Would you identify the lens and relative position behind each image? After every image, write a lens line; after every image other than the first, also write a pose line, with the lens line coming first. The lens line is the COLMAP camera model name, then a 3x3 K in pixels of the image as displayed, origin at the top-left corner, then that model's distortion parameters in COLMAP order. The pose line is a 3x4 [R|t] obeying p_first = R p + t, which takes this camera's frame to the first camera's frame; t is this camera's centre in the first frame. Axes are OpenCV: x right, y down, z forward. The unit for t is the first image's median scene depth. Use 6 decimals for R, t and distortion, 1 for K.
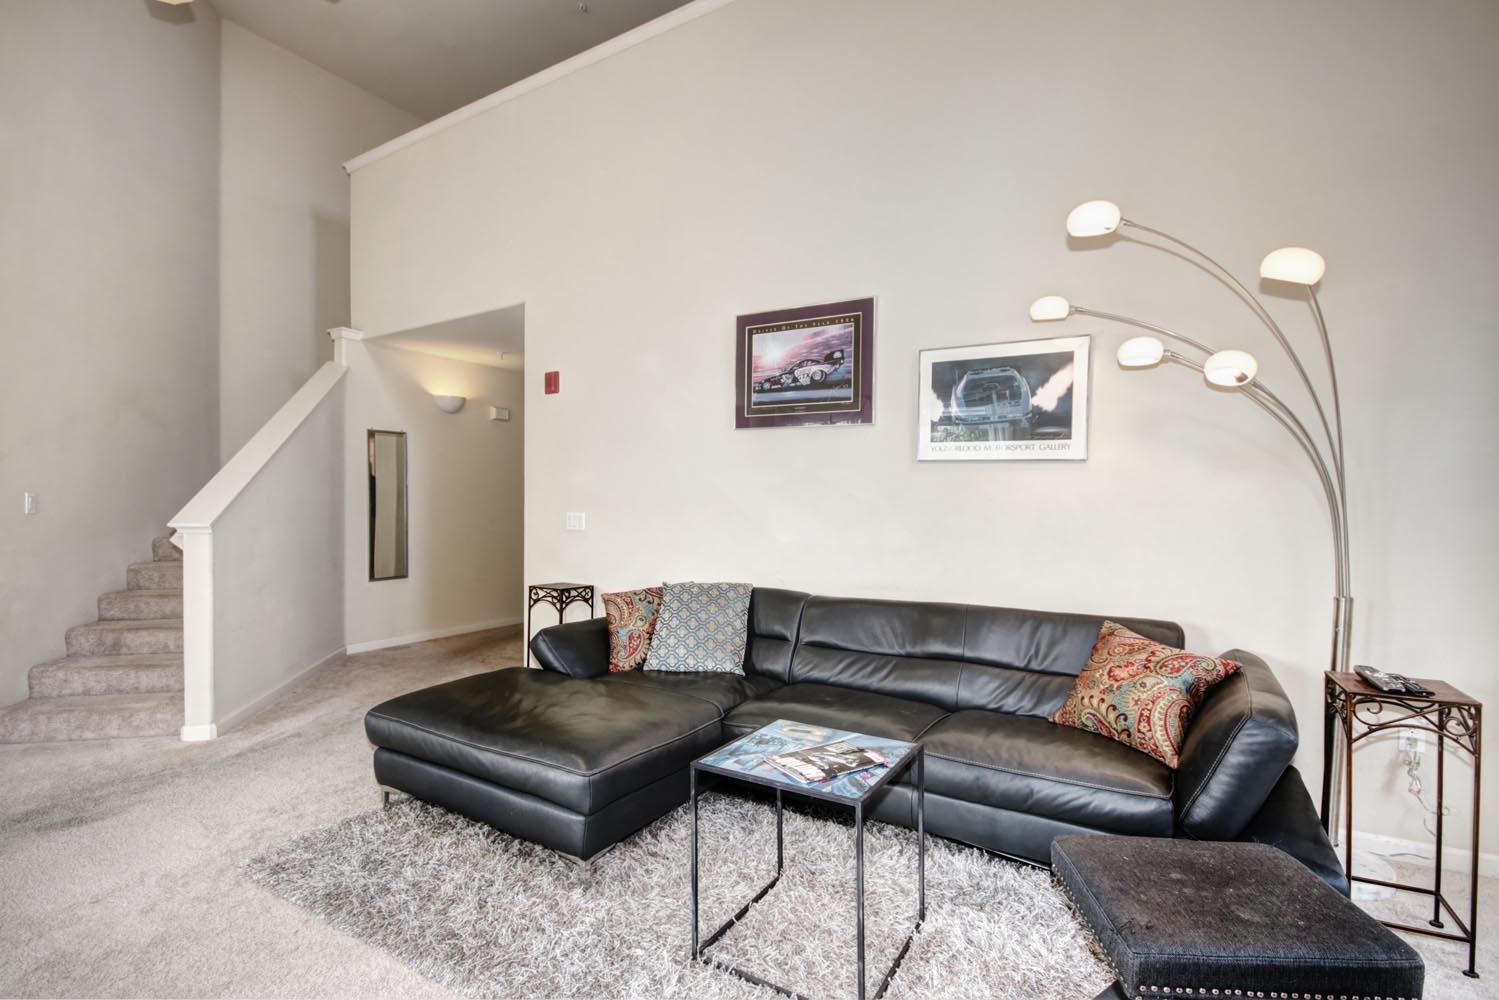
lens RADIAL K [[695.1, 0, 751.7], [0, 695.1, 510.2], [0, 0, 1]] dist [-0.003462, 0.000074]
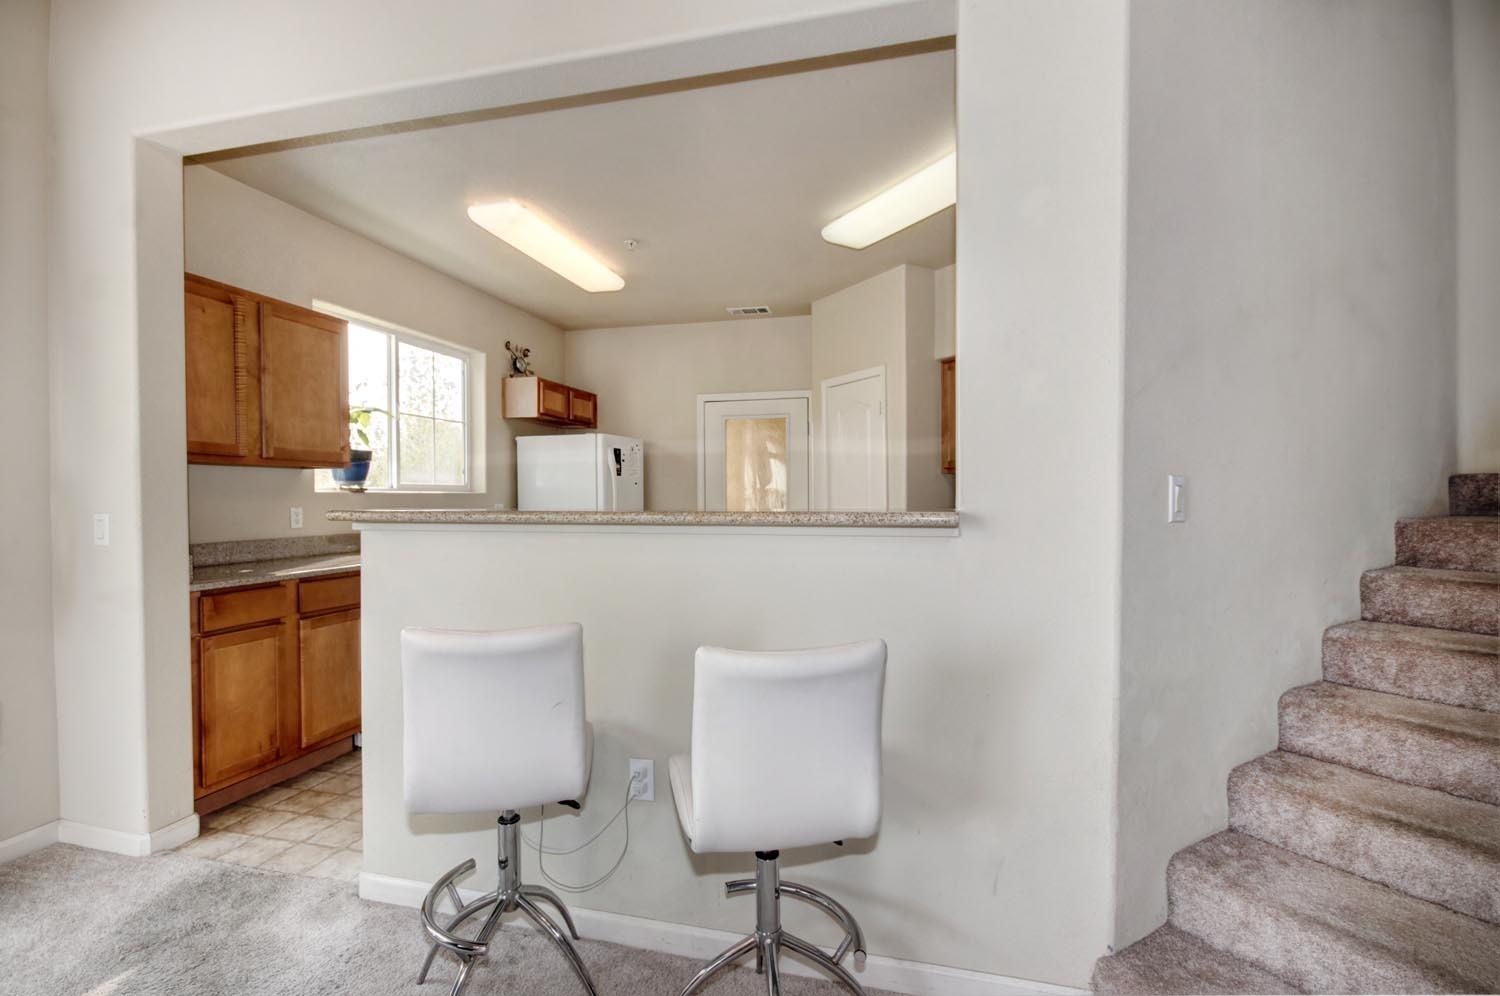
lens RADIAL K [[695.5, 0, 752.2], [0, 695.5, 508.2], [0, 0, 1]] dist [-0.003462, 0.000074]
pose [[0.289175, 0.010024, -0.957224, -0.722888], [-0.002931, 0.999950, 0.009586, -0.008324], [0.957272, 0.000033, 0.289190, 0.629204]]
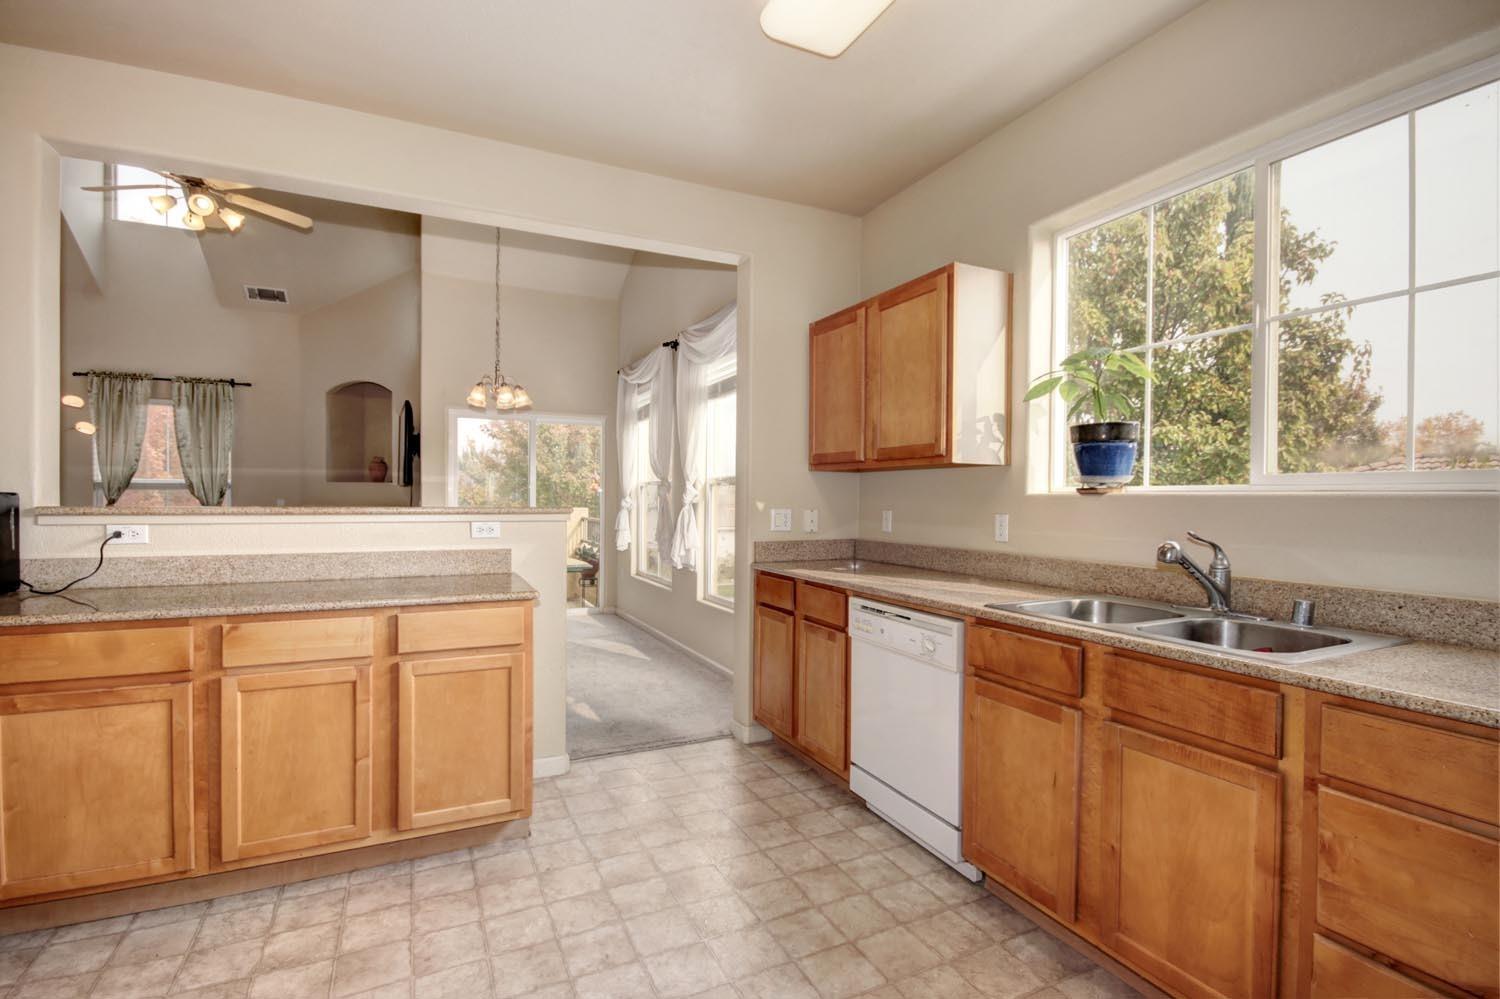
lens RADIAL K [[695.5, 0, 752.2], [0, 695.5, 509.7], [0, 0, 1]] dist [-0.003462, 0.000074]
pose [[-0.841106, -0.019819, 0.540507, -2.103062], [-0.006357, 0.999622, 0.026762, -0.022535], [-0.540833, 0.019074, -0.840914, 1.109593]]
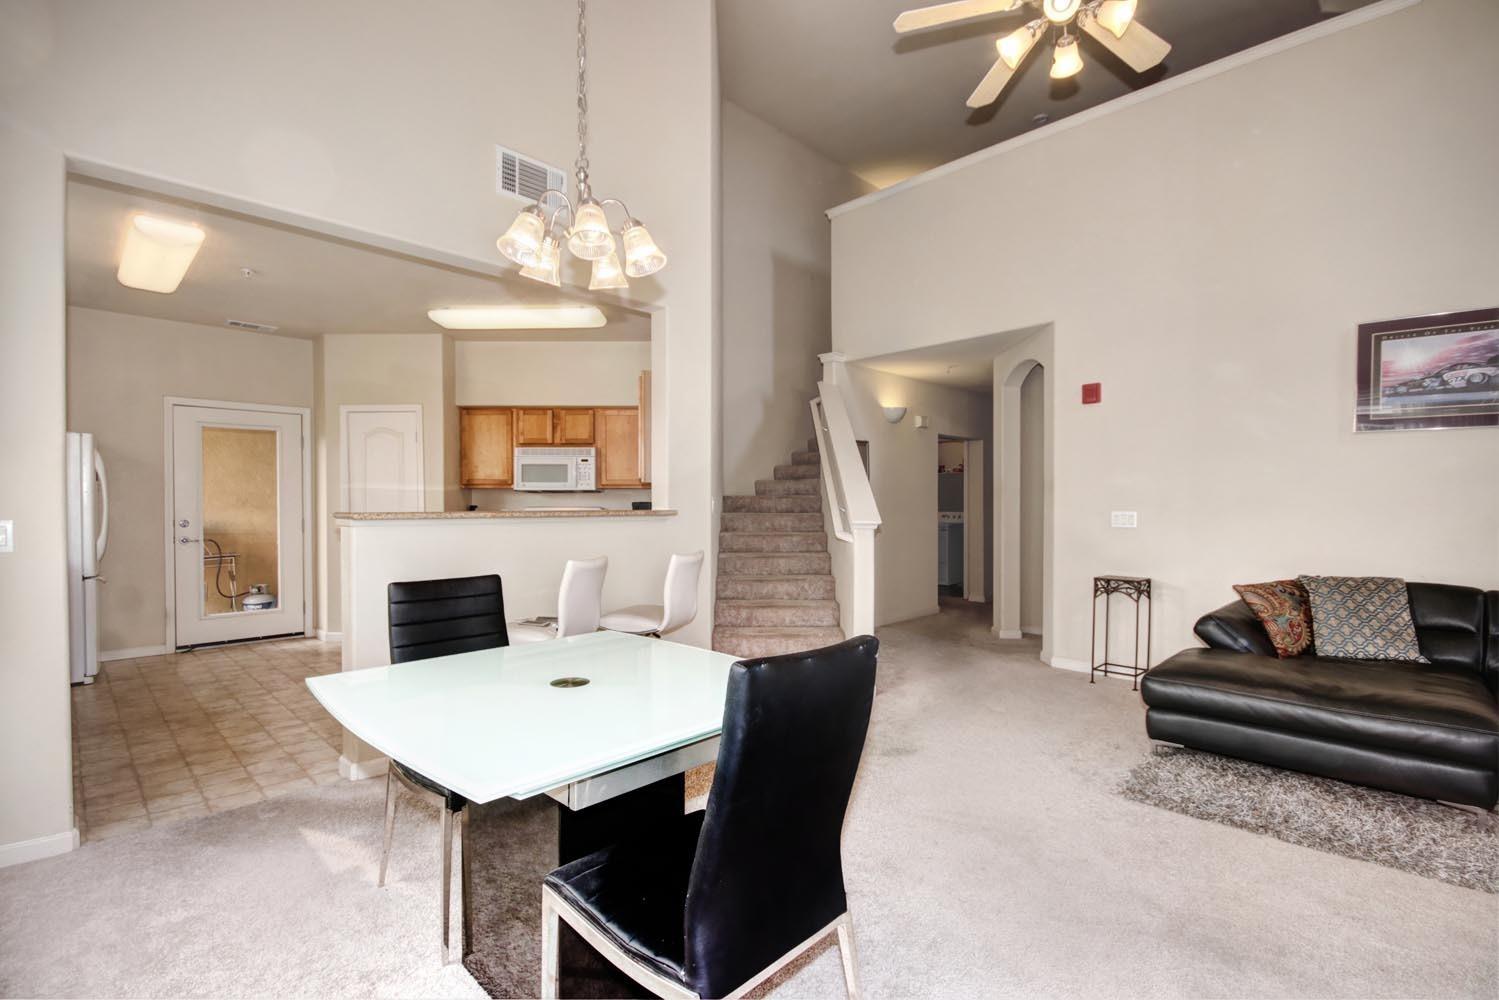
lens RADIAL K [[691.5, 0, 755.2], [0, 691.5, 509.1], [0, 0, 1]] dist [0.012629, -0.013477]
pose [[0.972573, -0.004173, -0.232558, -0.705529], [0.003867, 0.999991, -0.001774, -0.001217], [0.232564, 0.000826, 0.972581, -0.244860]]
